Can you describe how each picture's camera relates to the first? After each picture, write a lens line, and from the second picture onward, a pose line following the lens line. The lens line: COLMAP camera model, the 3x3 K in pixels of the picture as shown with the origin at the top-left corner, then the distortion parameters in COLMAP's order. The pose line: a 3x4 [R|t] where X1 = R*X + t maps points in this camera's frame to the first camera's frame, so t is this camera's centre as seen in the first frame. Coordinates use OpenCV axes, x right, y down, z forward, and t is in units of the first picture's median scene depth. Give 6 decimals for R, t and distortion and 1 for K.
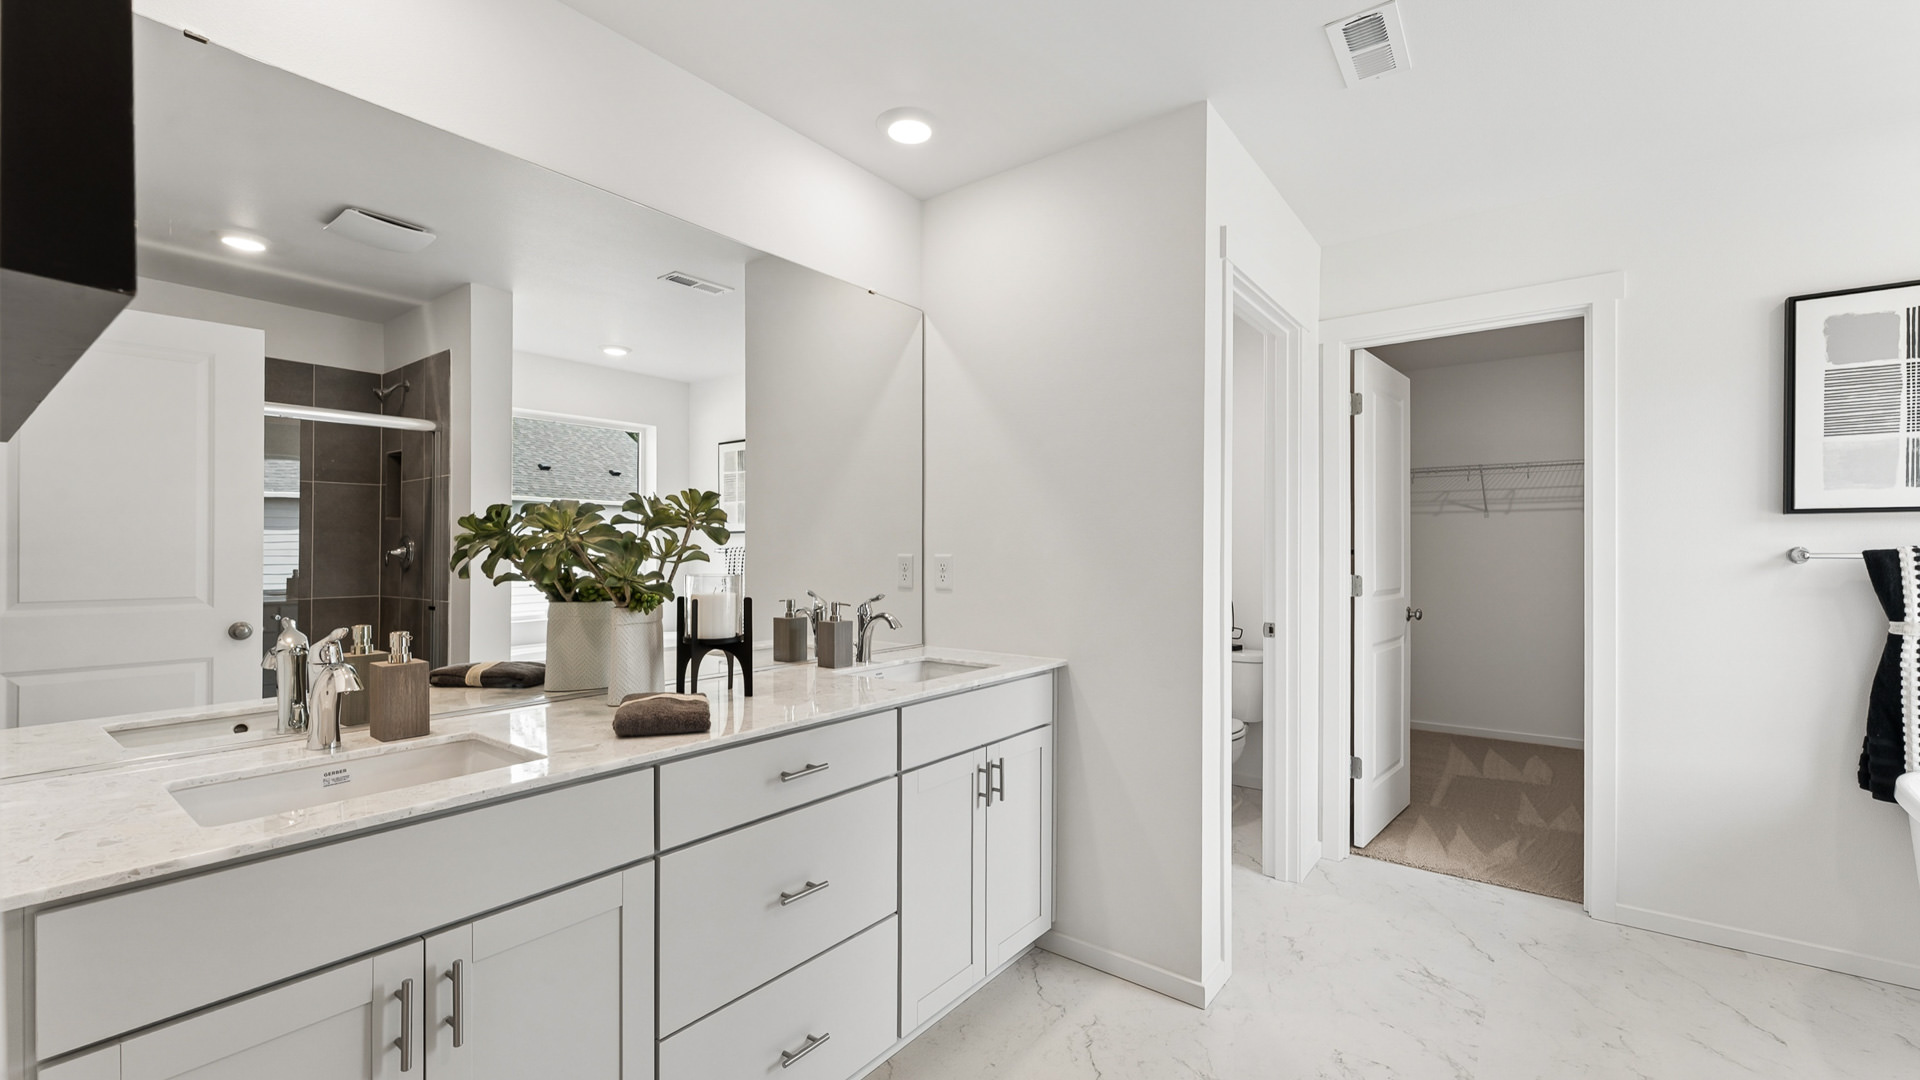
lens RADIAL K [[774.9, 0, 963.5], [0, 774.9, 539.5], [0, 0, 1]] dist [-0.002519, -0.000044]
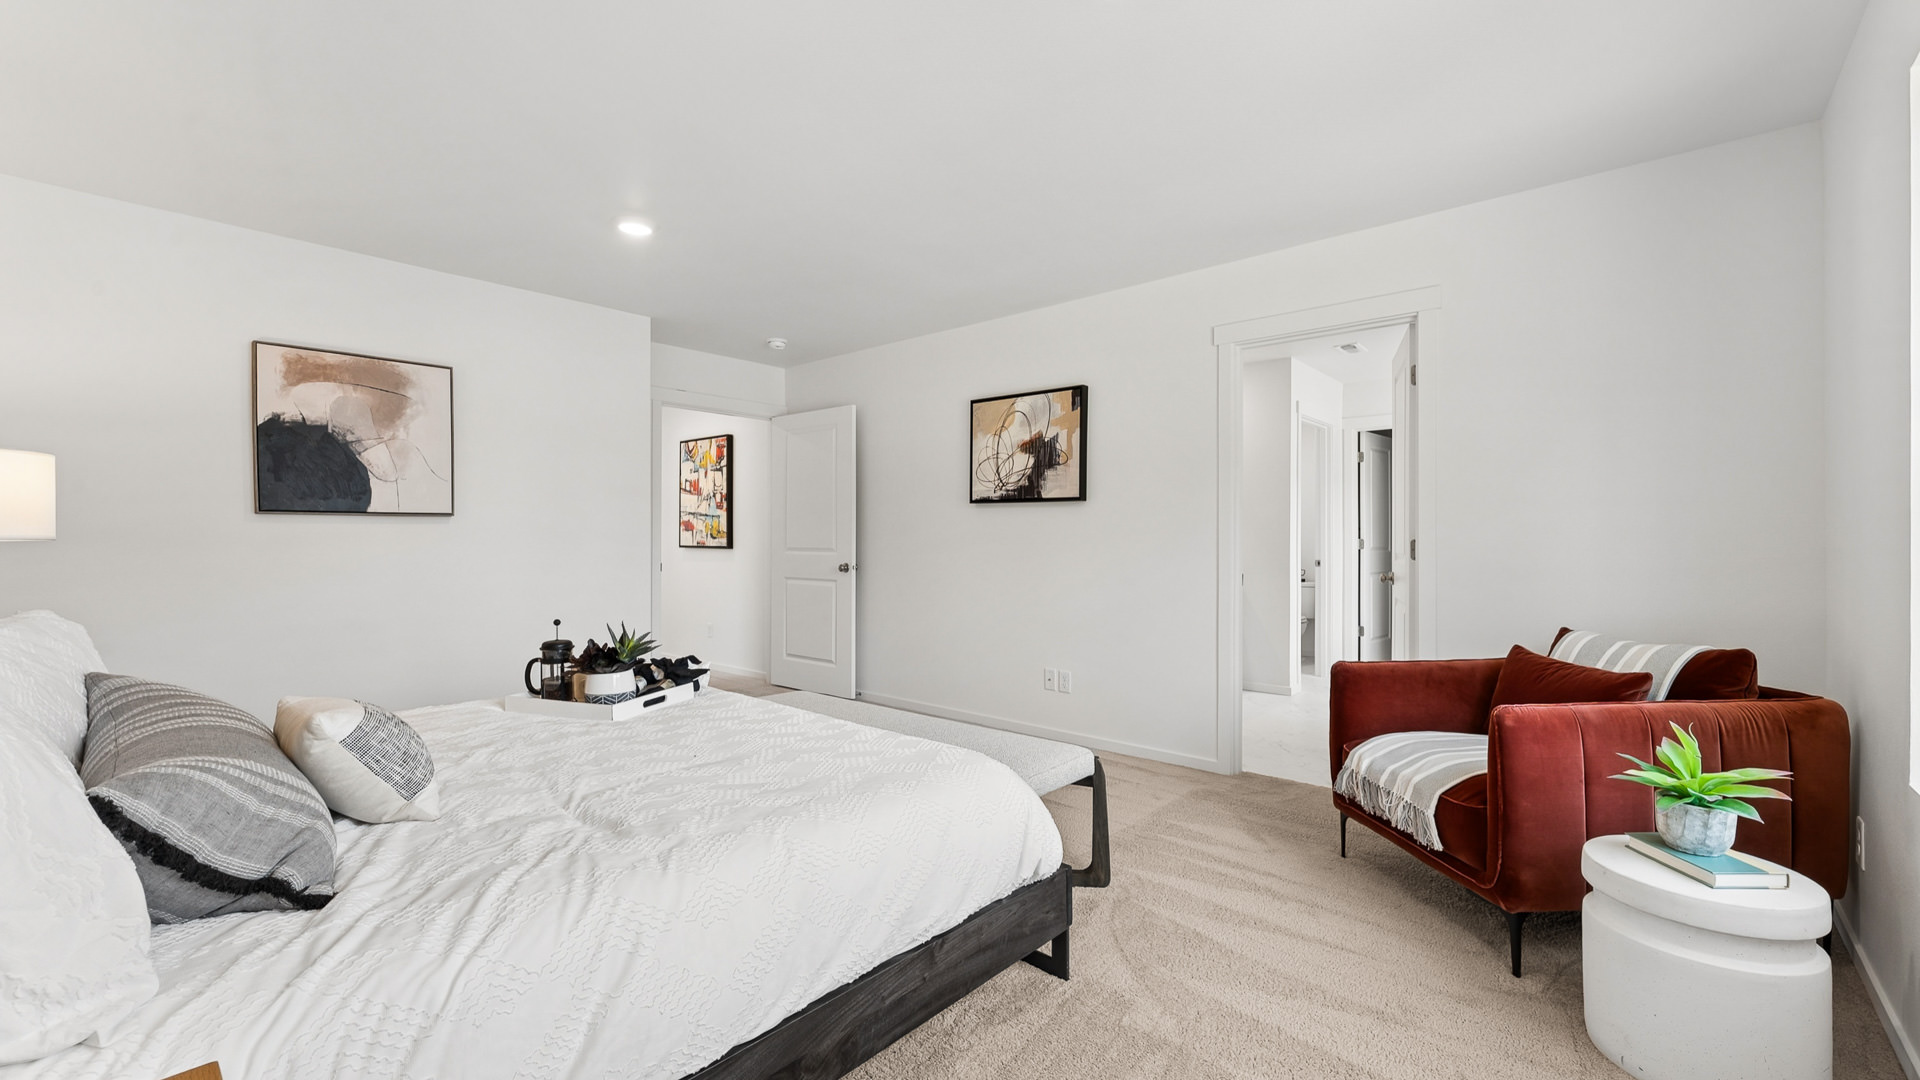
lens RADIAL K [[774.9, 0, 958.7], [0, 774.9, 543.8], [0, 0, 1]] dist [-0.002519, -0.000044]
pose [[0.997520, -0.008112, -0.069918, -0.428910], [0.009201, 0.999841, 0.015258, 0.016803], [0.069783, -0.015863, 0.997436, -1.157692]]
